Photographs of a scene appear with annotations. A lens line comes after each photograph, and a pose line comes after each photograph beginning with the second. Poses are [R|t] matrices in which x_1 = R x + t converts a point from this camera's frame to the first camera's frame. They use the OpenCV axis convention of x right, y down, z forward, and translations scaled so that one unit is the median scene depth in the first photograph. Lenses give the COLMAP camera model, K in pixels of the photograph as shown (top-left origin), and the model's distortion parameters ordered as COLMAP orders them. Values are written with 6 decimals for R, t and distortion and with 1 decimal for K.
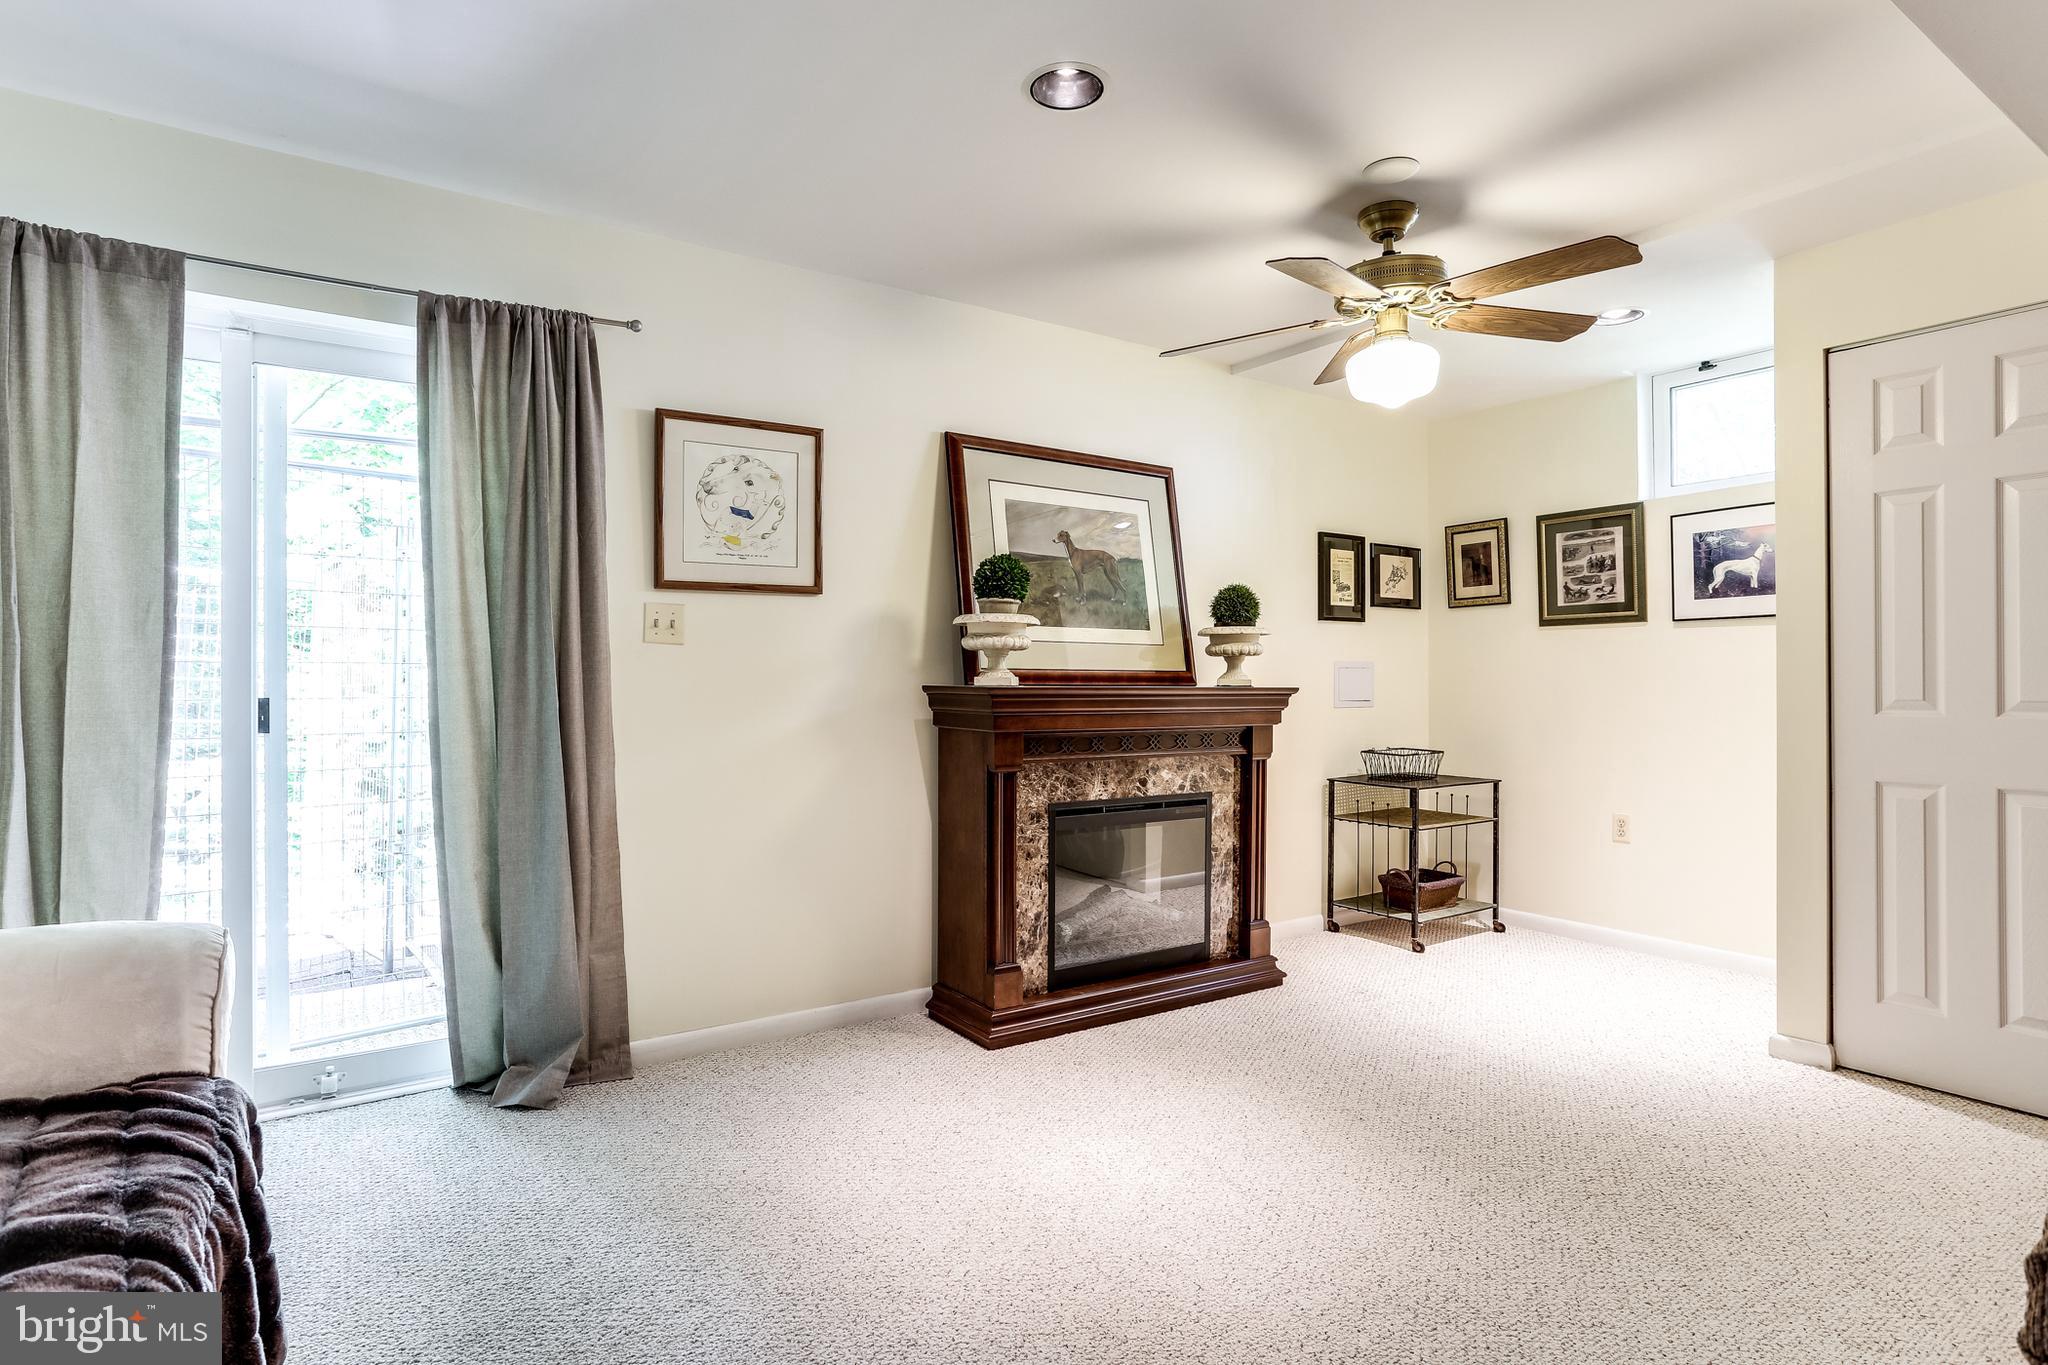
lens RADIAL K [[1058.1, 0, 1024.0], [0, 1058.1, 682.5], [0, 0, 1]] dist [-0.051268, 0.036595]
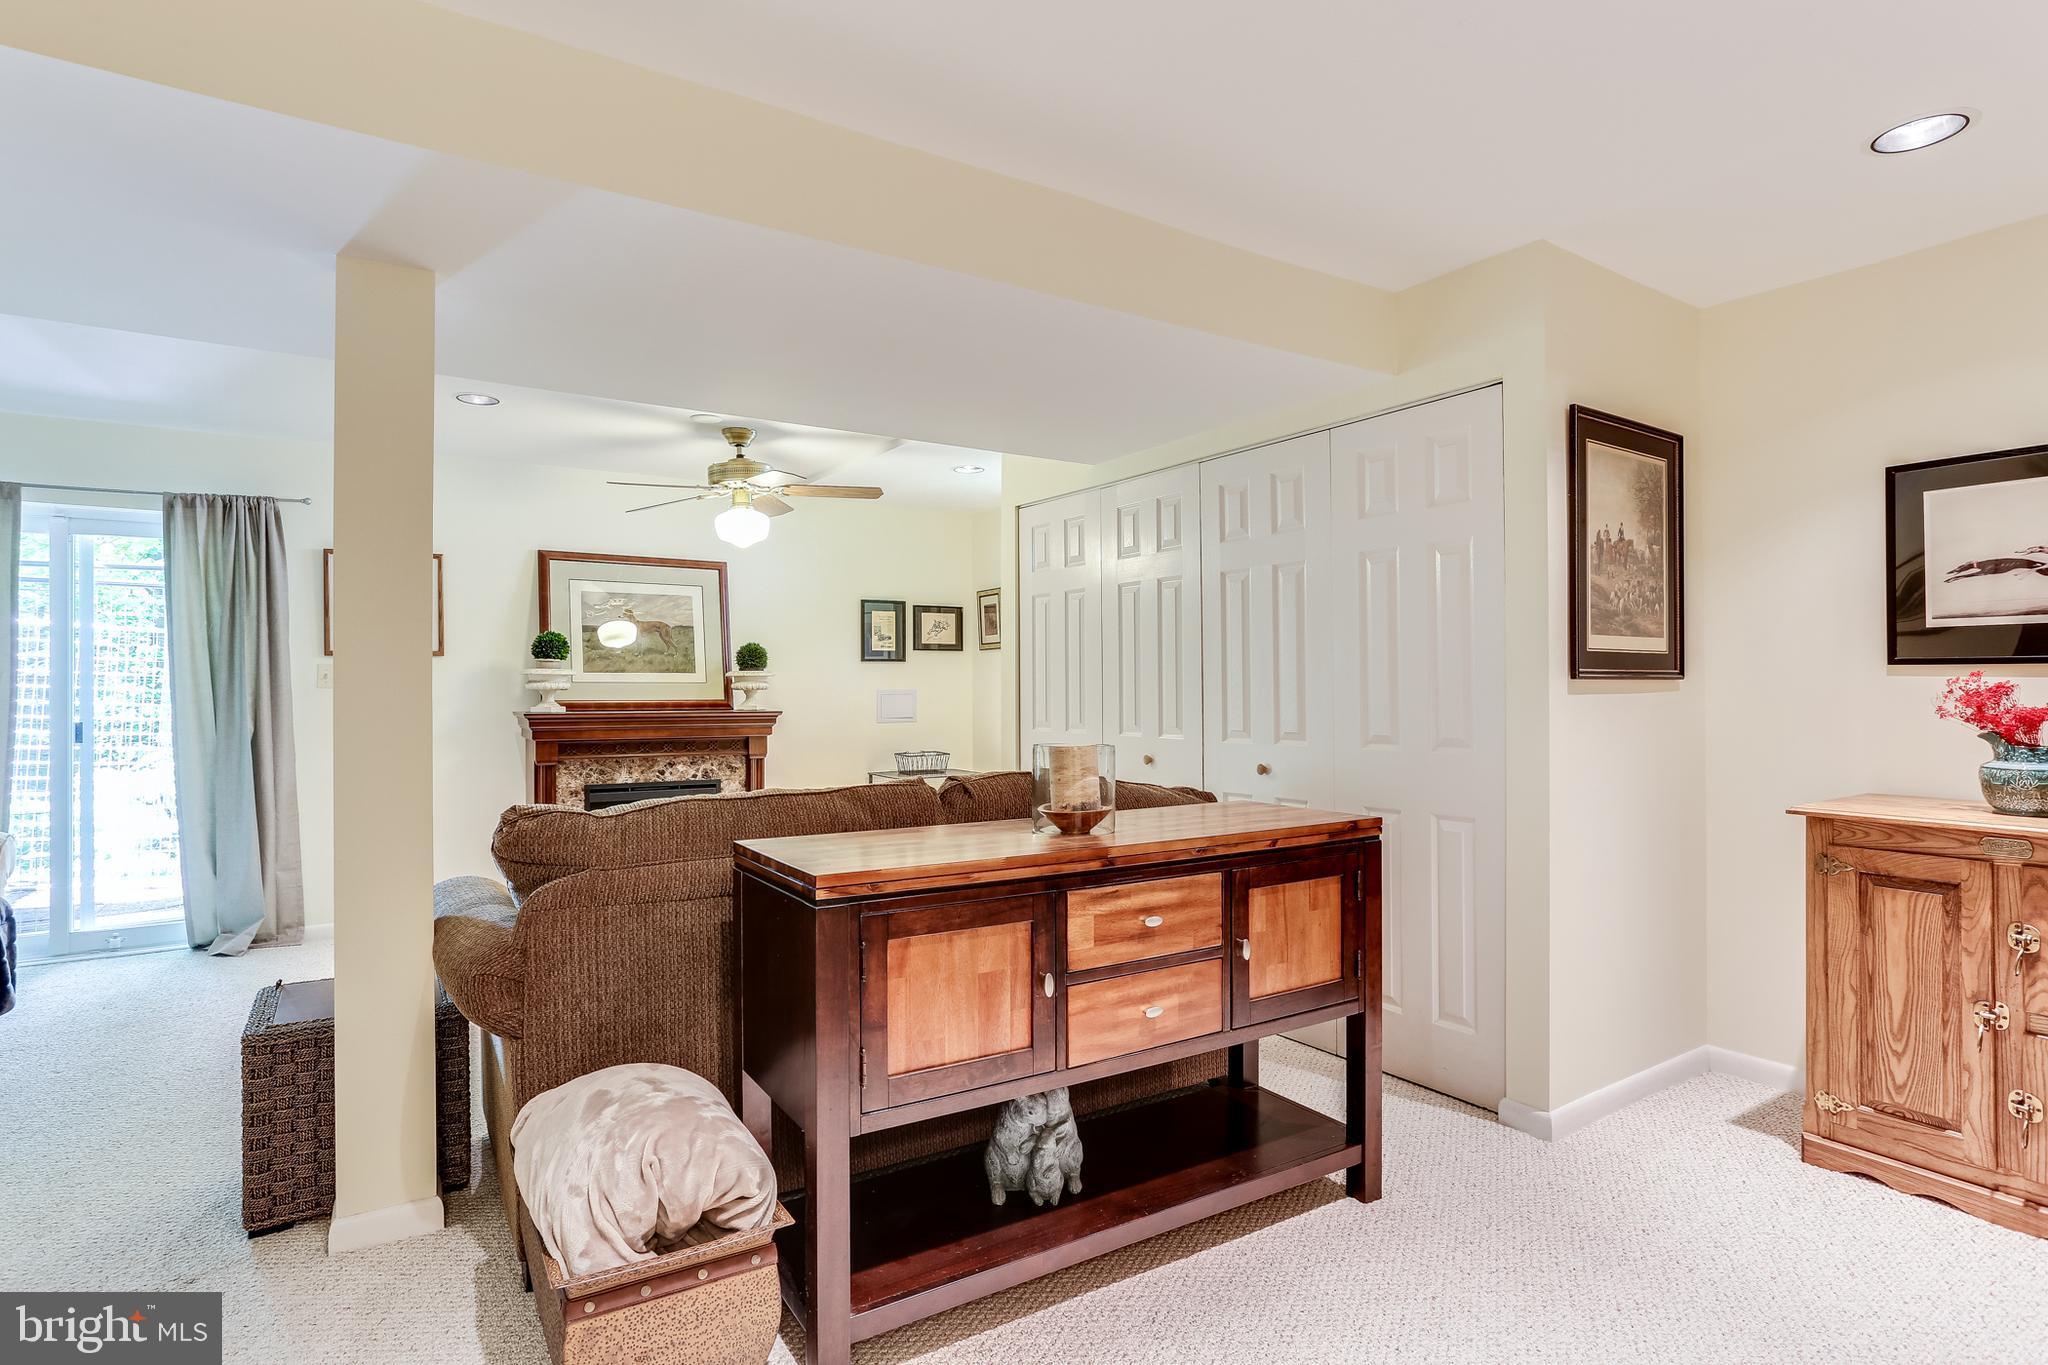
lens RADIAL K [[1058.1, 0, 1024.0], [0, 1058.1, 682.5], [0, 0, 1]] dist [-0.051268, 0.036595]
pose [[0.999918, -0.002907, -0.012489, 0.645066], [0.002859, 0.999988, -0.003860, -0.030308], [0.012500, 0.003824, 0.999915, -0.532046]]
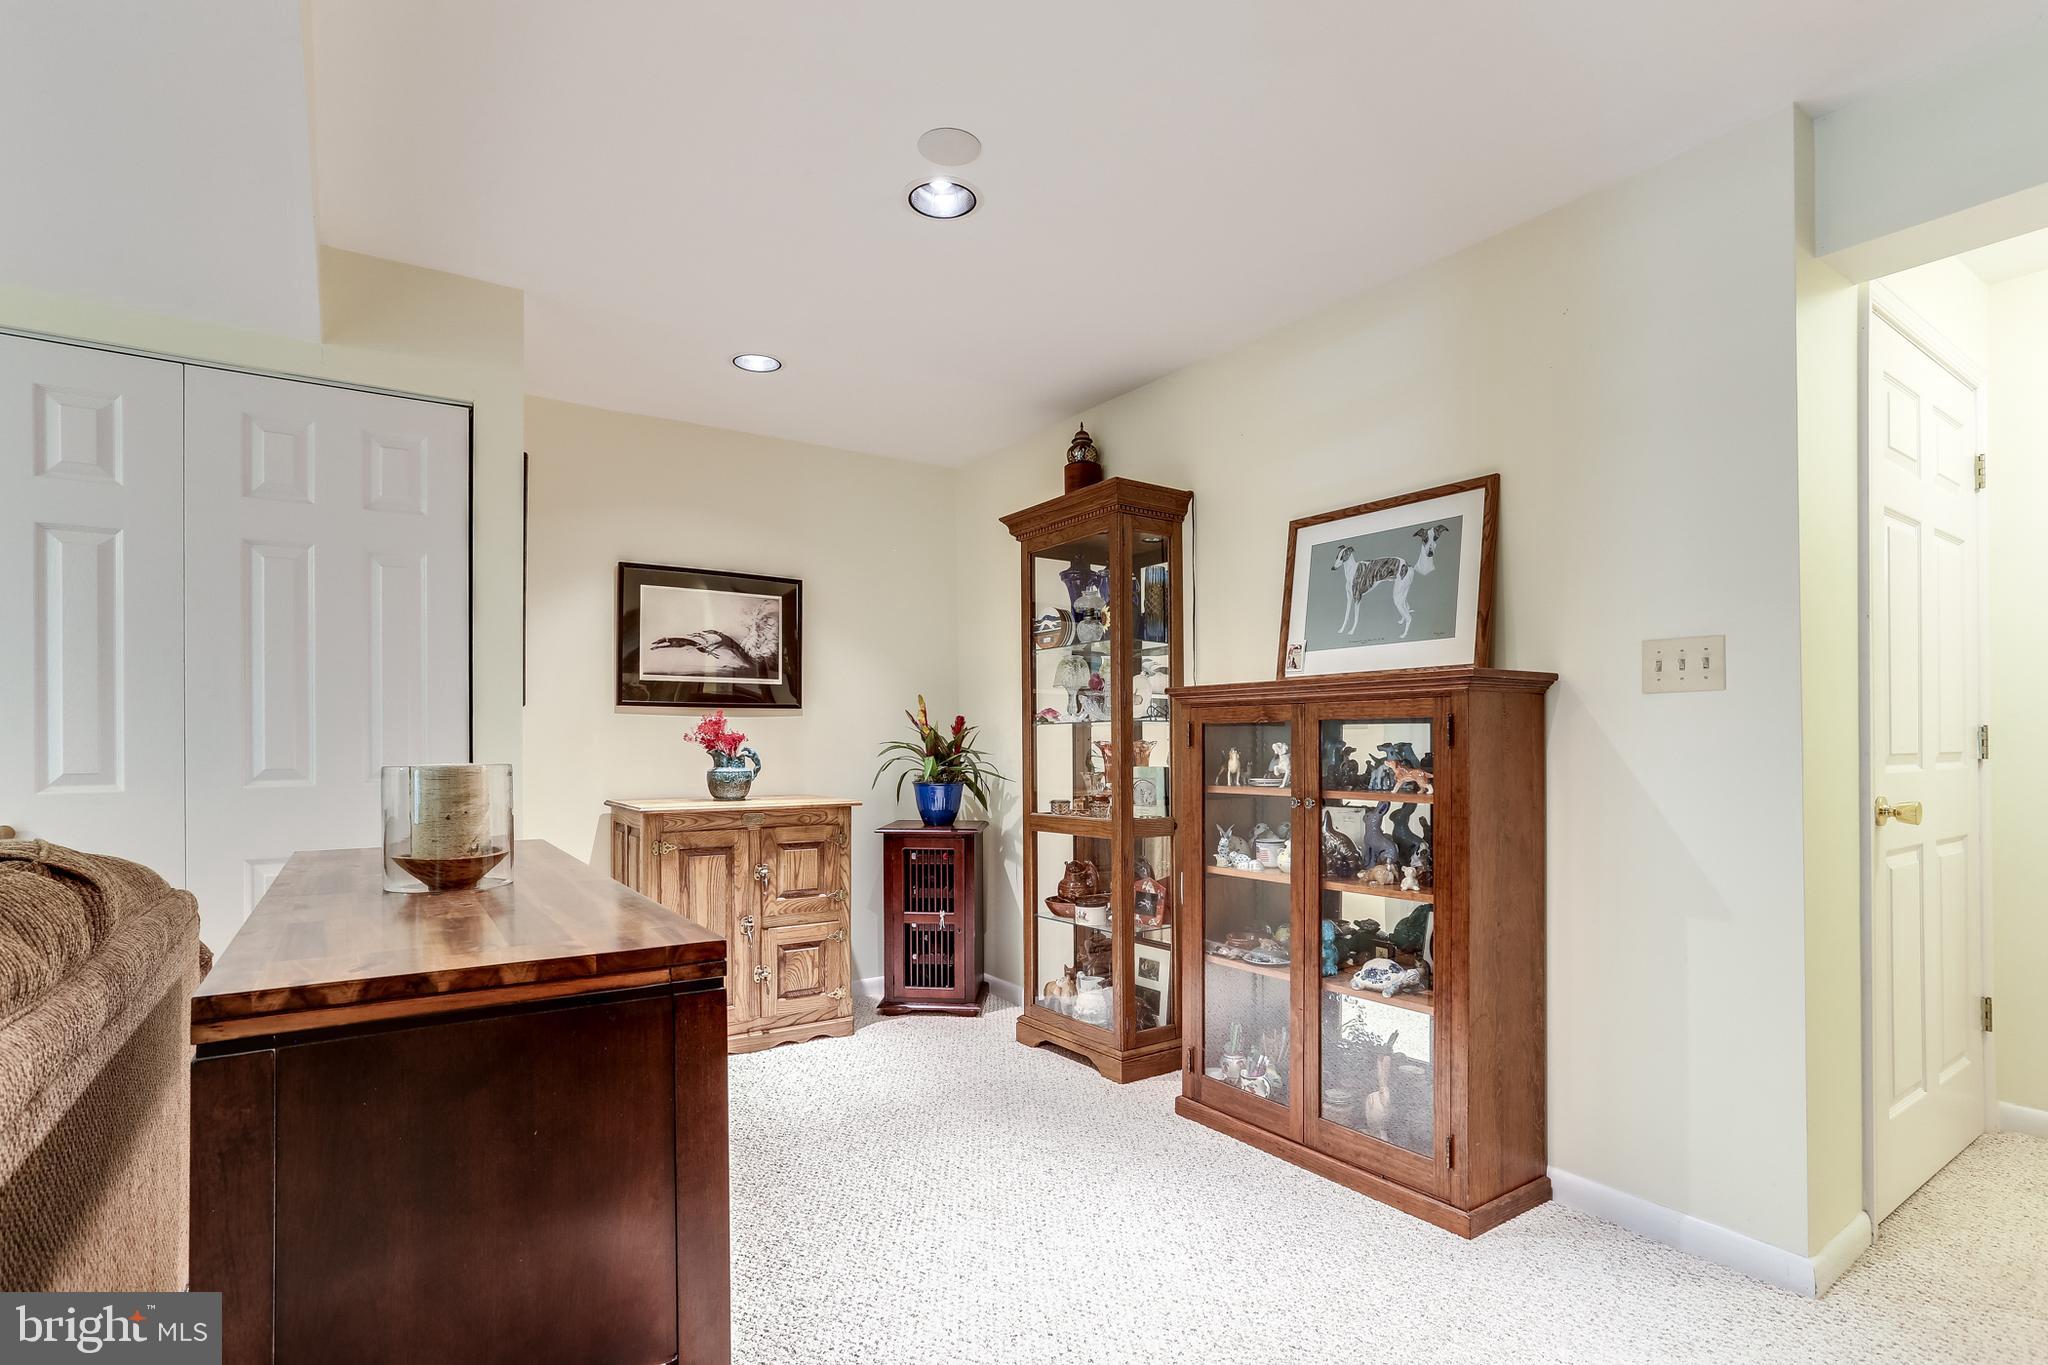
lens RADIAL K [[1011.8, 0, 1023.8], [0, 1011.8, 728.8], [0, 0, 1]] dist [0.001574, 0.000396]
pose [[-0.014988, 0.015702, 0.999764, 0.251292], [0.005028, 0.999865, -0.015629, -0.003310], [-0.999875, 0.004793, -0.015065, -0.160475]]
